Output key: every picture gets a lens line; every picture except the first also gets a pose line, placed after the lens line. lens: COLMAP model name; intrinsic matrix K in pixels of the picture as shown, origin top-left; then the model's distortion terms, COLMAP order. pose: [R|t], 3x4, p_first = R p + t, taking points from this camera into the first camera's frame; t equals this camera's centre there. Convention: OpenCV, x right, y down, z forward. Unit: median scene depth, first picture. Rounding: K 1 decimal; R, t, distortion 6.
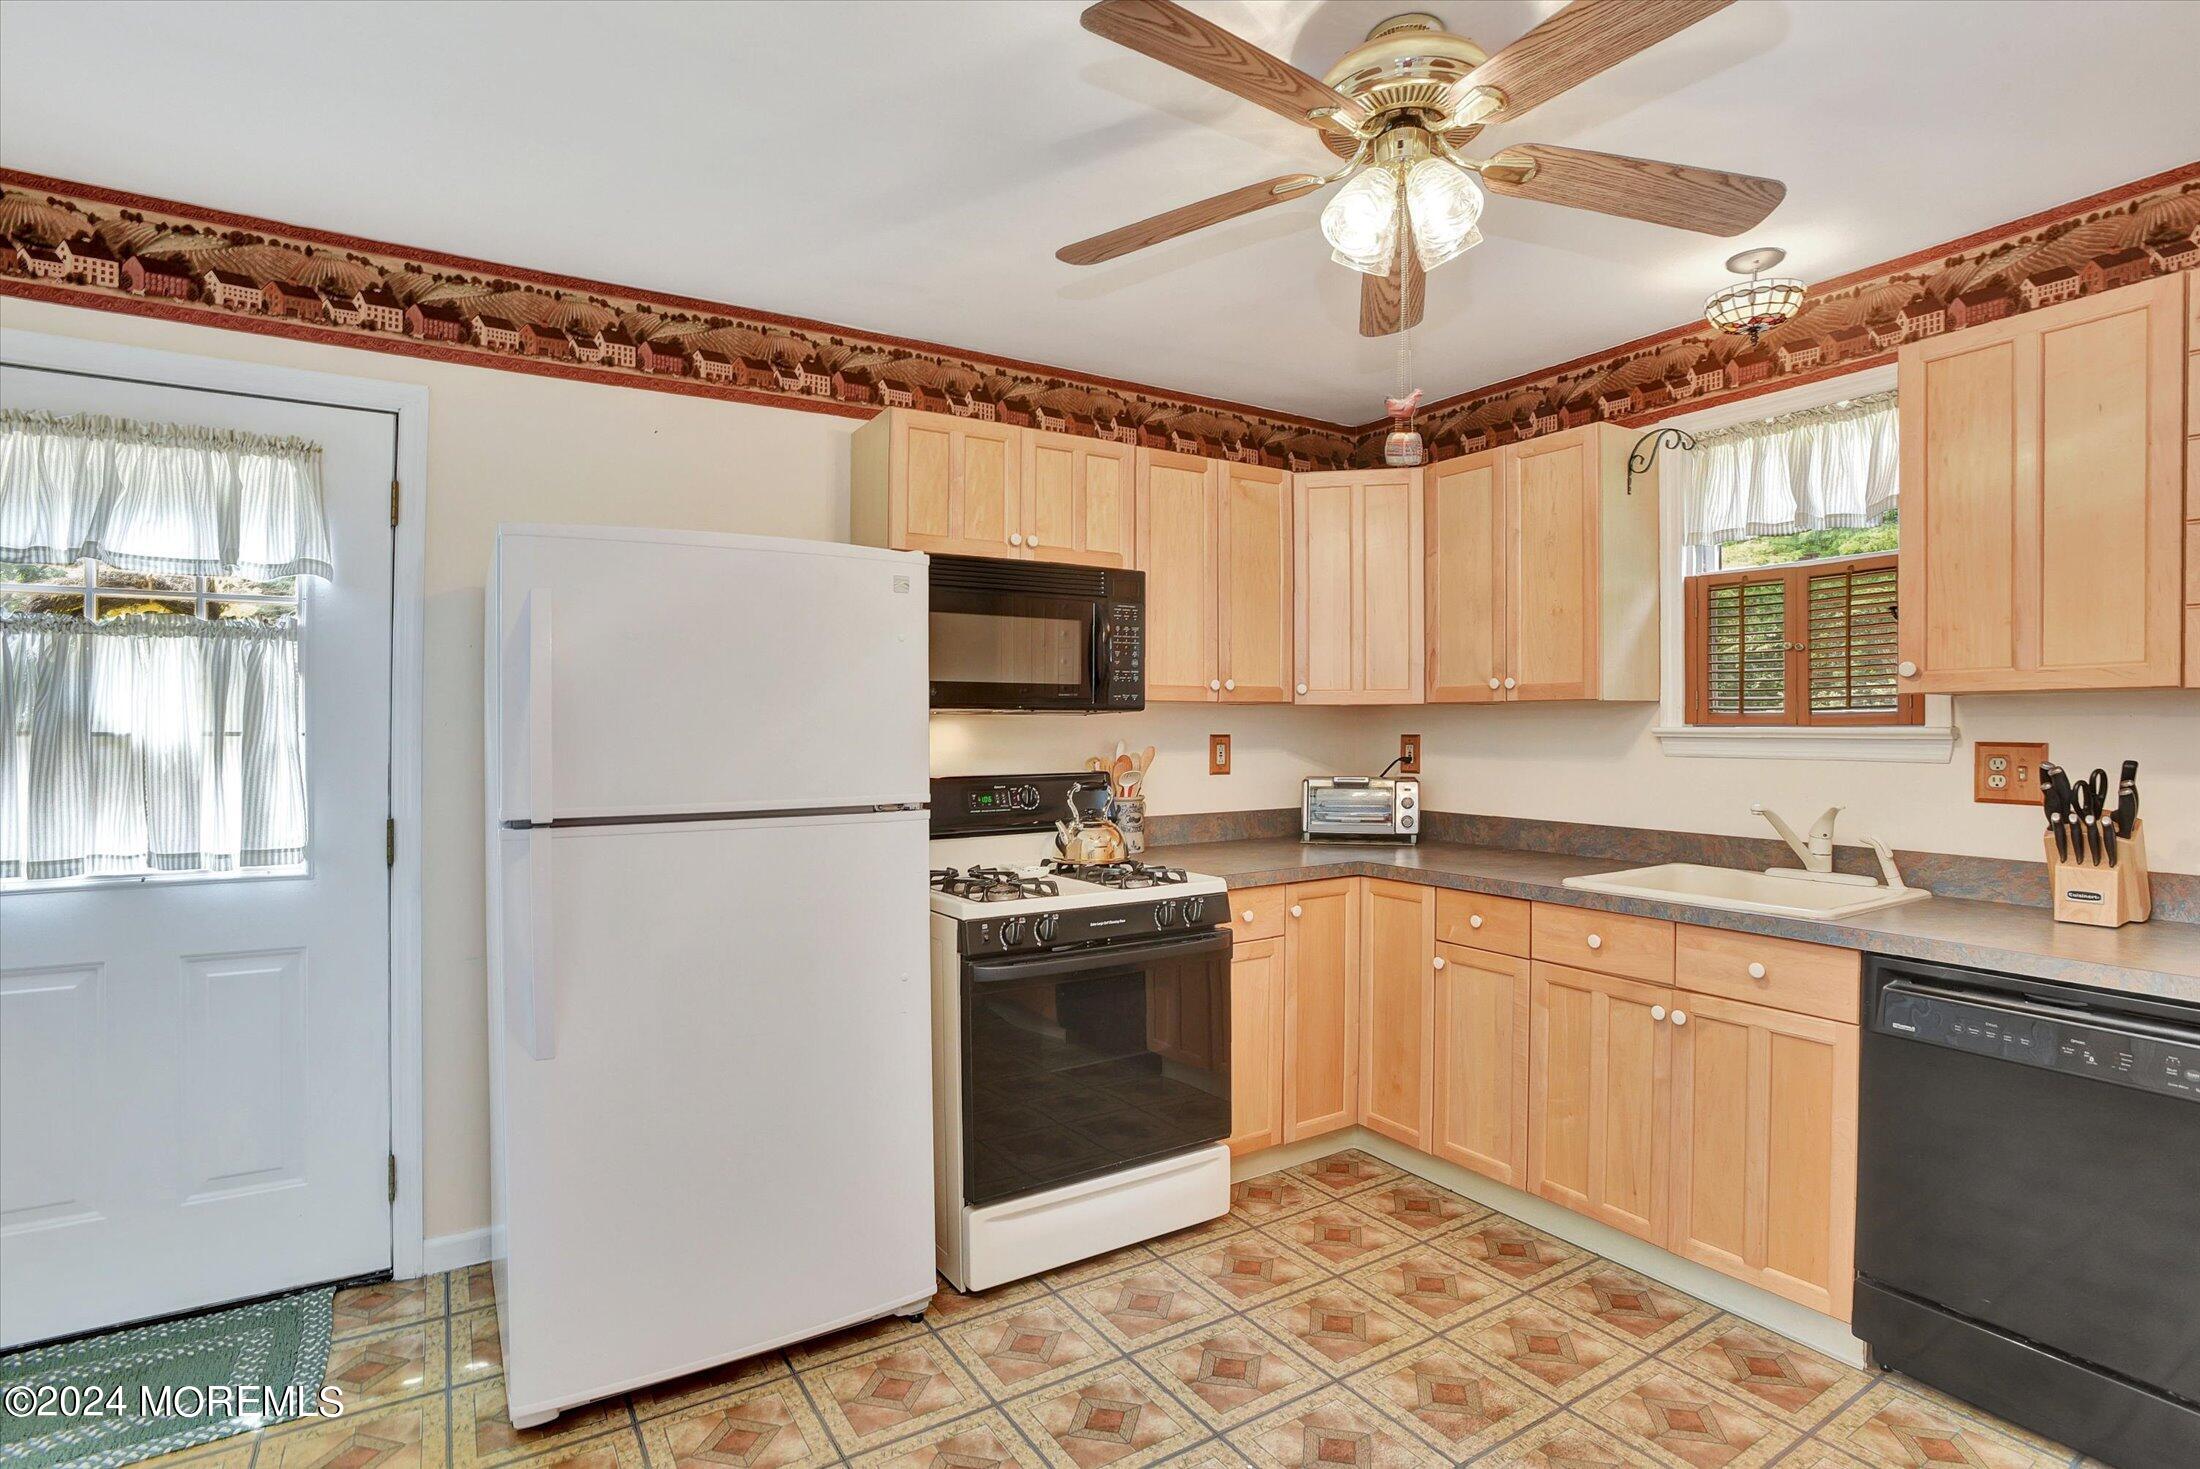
lens RADIAL K [[1083.2, 0, 1100.6], [0, 1083.2, 713.5], [0, 0, 1]] dist [-0.083524, 0.049232]
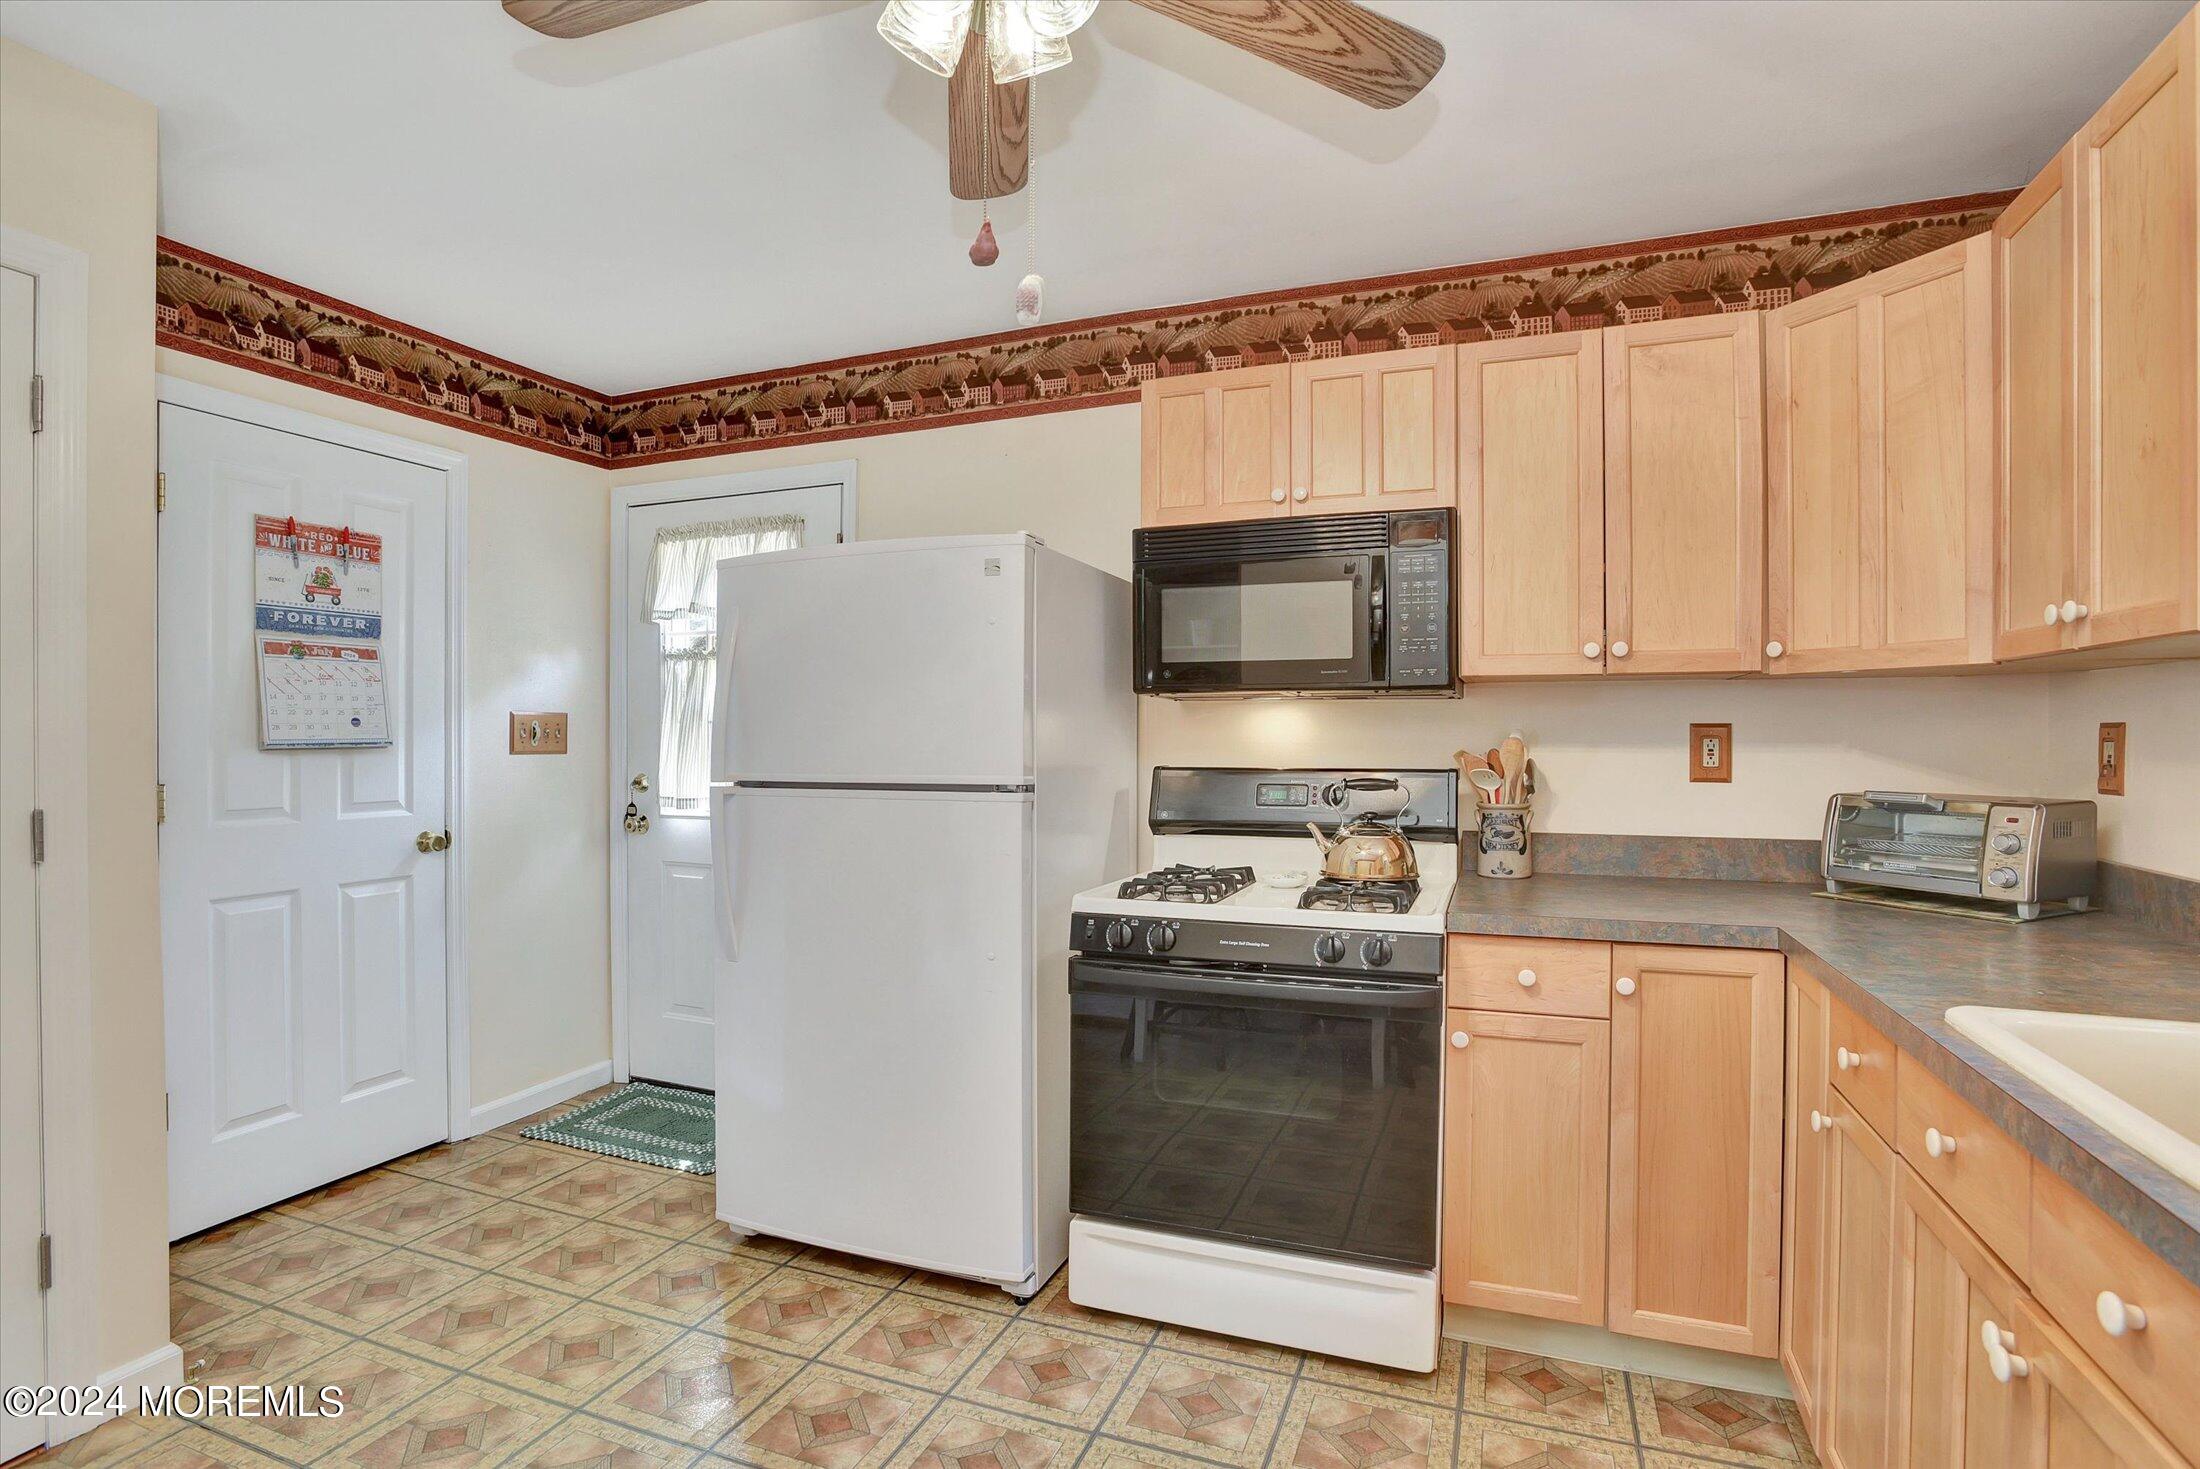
lens RADIAL K [[1079.5, 0, 1082.4], [0, 1079.5, 732.8], [0, 0, 1]] dist [-0.077480, 0.033951]
pose [[0.589473, 0.002407, -0.807784, 0.549042], [0.007553, 0.999935, 0.008492, 0.022158], [0.807752, -0.011107, 0.589417, 0.382488]]
